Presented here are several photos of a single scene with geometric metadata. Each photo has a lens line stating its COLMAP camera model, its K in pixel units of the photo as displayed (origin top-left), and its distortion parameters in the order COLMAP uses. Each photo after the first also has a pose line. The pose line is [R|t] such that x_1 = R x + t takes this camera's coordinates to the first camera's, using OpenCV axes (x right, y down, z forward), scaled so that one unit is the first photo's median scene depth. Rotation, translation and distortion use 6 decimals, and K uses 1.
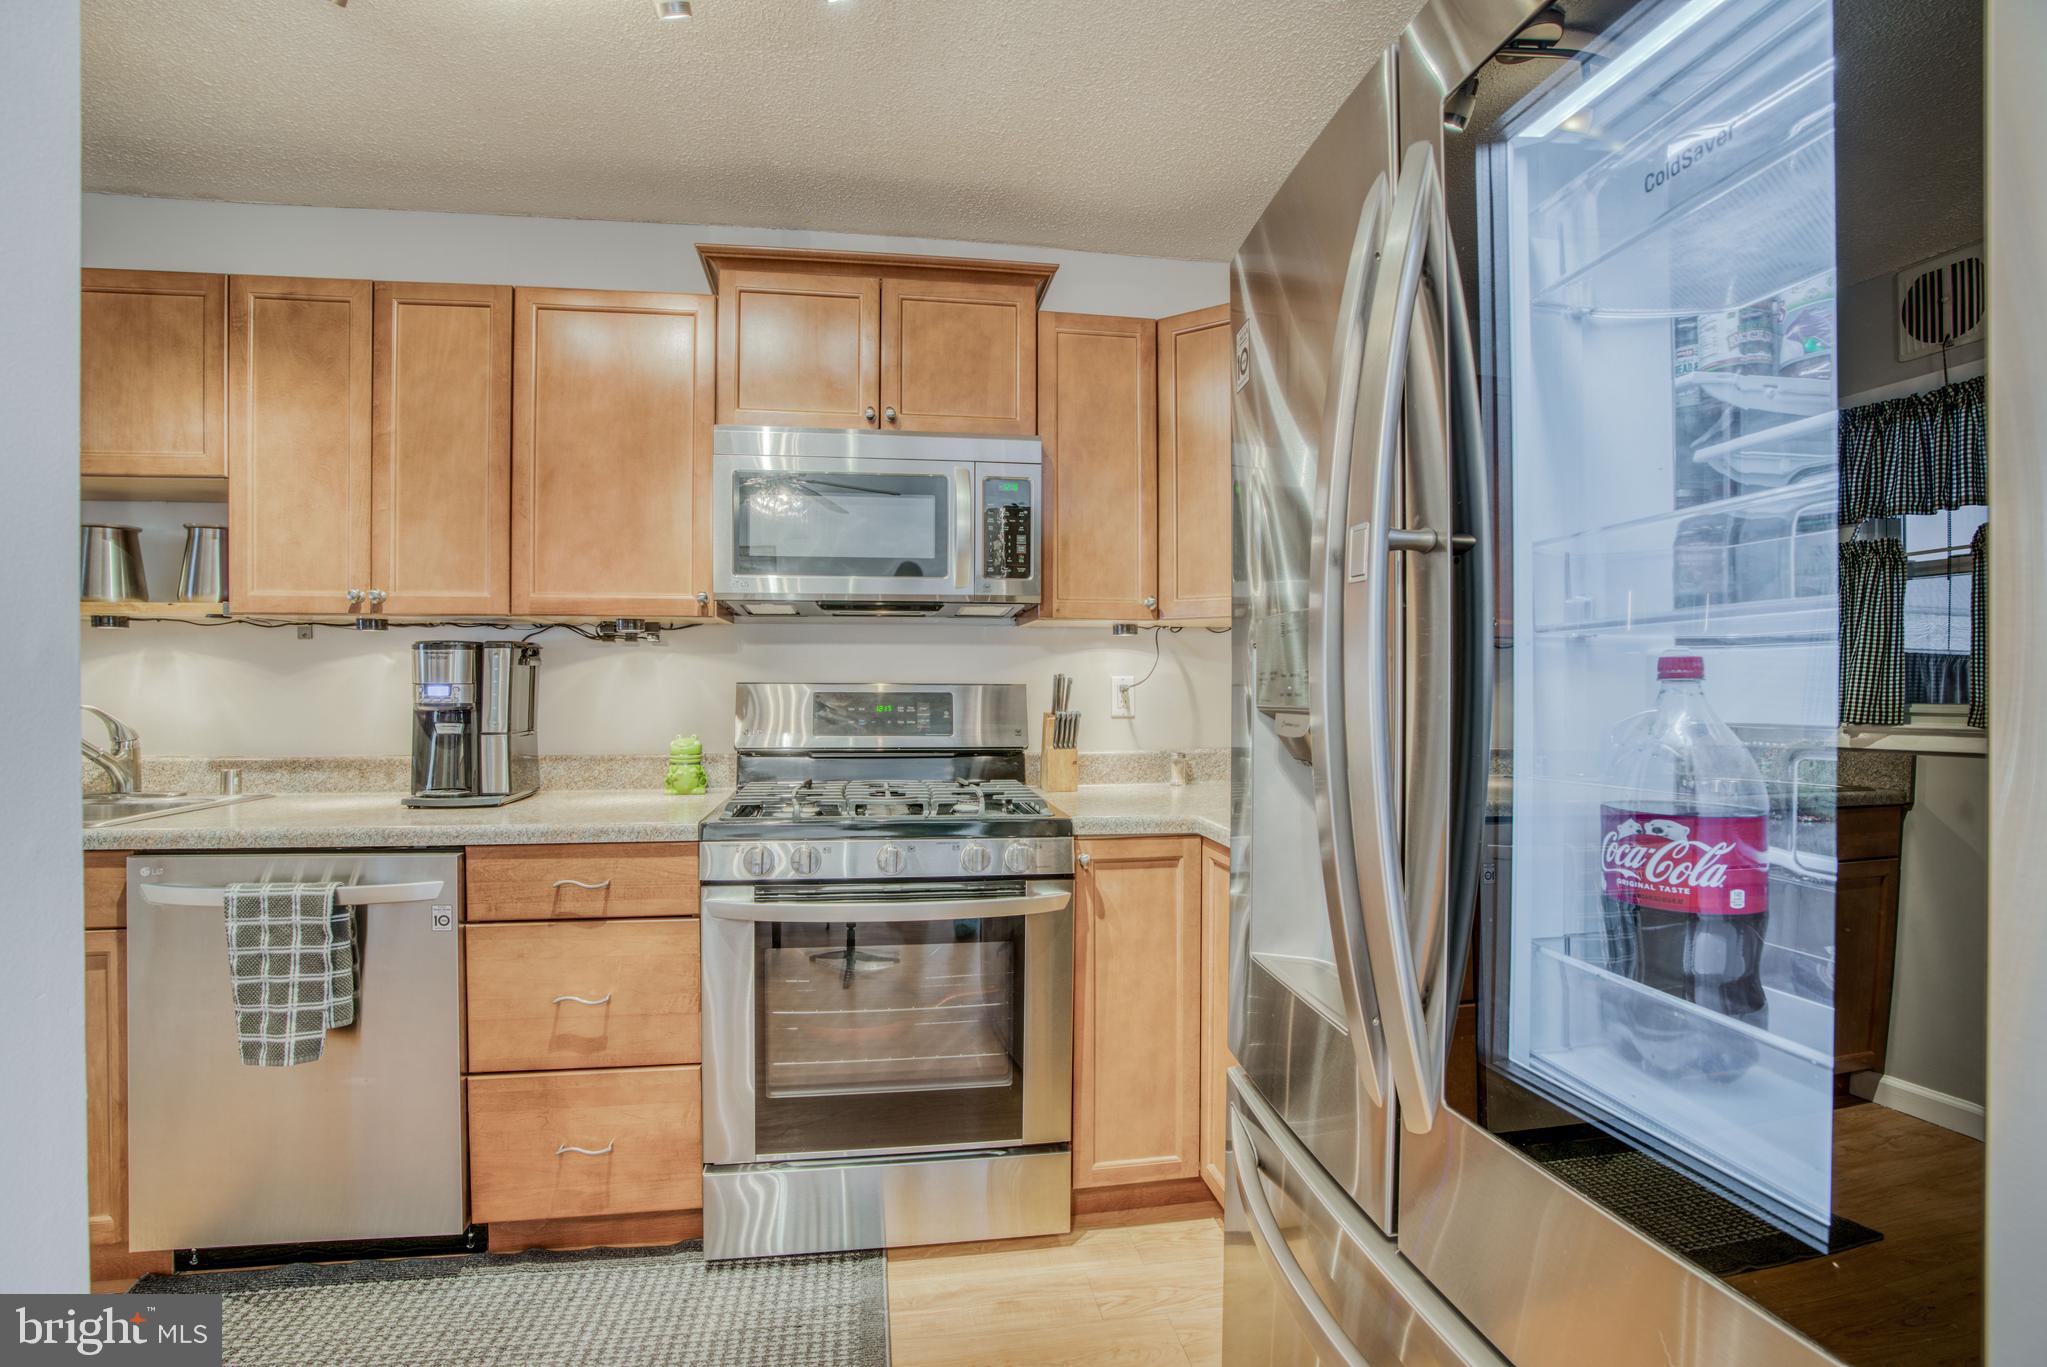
lens RADIAL K [[938.1, 0, 1008.4], [0, 938.1, 686.1], [0, 0, 1]] dist [-0.062900, 0.017833]
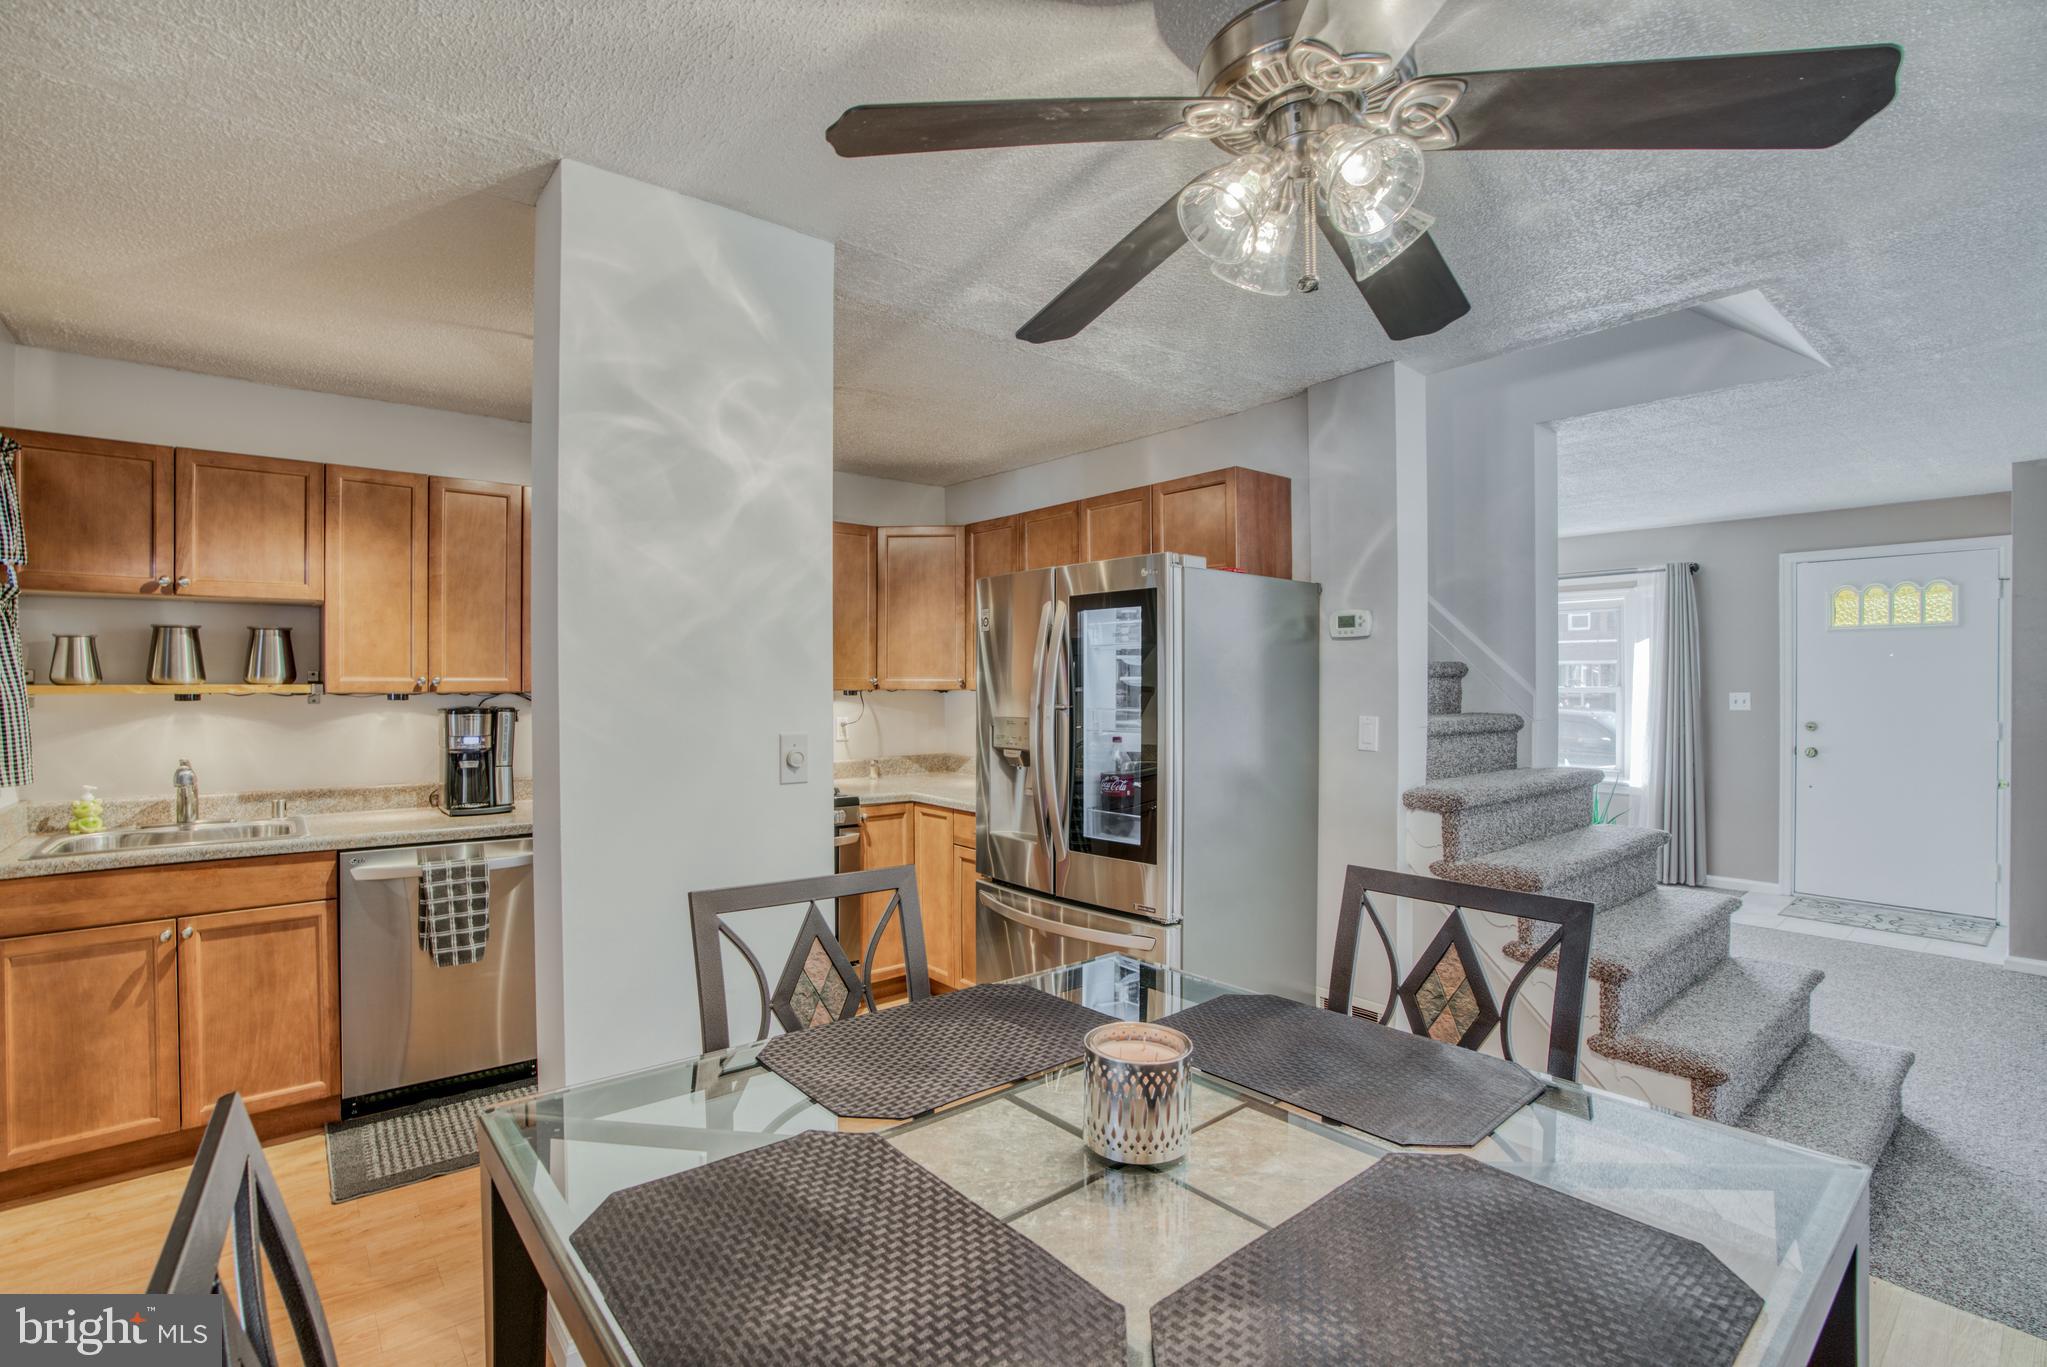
lens RADIAL K [[903.4, 0, 991.8], [0, 903.4, 690.9], [0, 0, 1]] dist [-0.038992, 0.008305]
pose [[0.868963, -0.001484, 0.494874, -0.619164], [-0.000668, 0.999991, 0.004172, -0.088898], [-0.494876, -0.003956, 0.868955, -0.788449]]
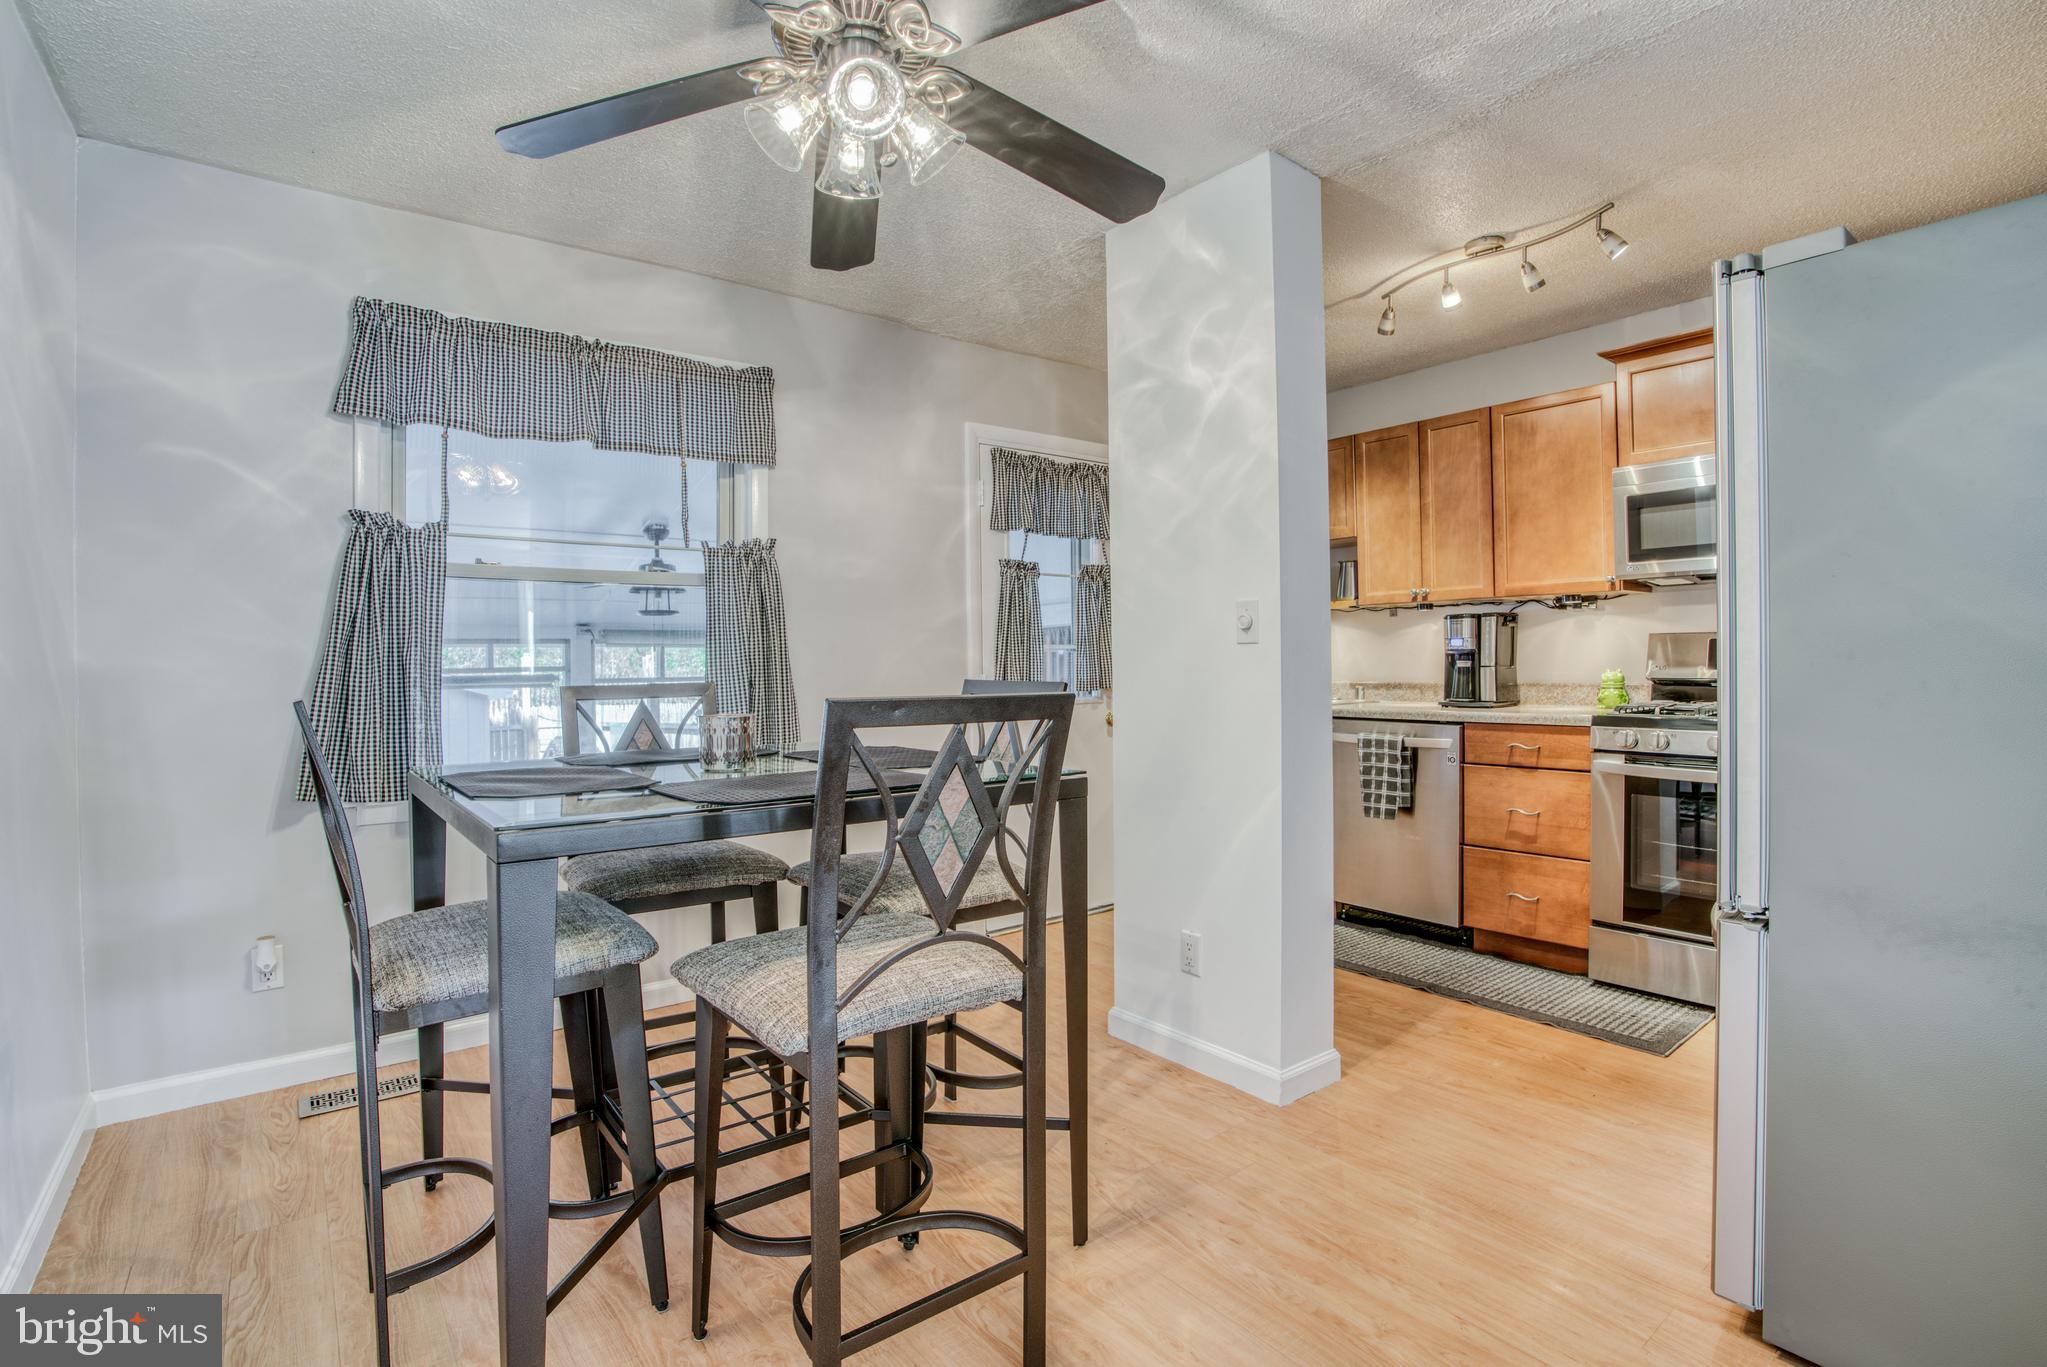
lens RADIAL K [[938.1, 0, 1024.8], [0, 938.1, 669.4], [0, 0, 1]] dist [-0.062900, 0.017833]
pose [[0.494412, 0.001361, -0.869227, 0.546813], [0.011895, 0.999895, 0.008331, 0.033629], [0.869147, -0.014459, 0.494343, -0.643556]]
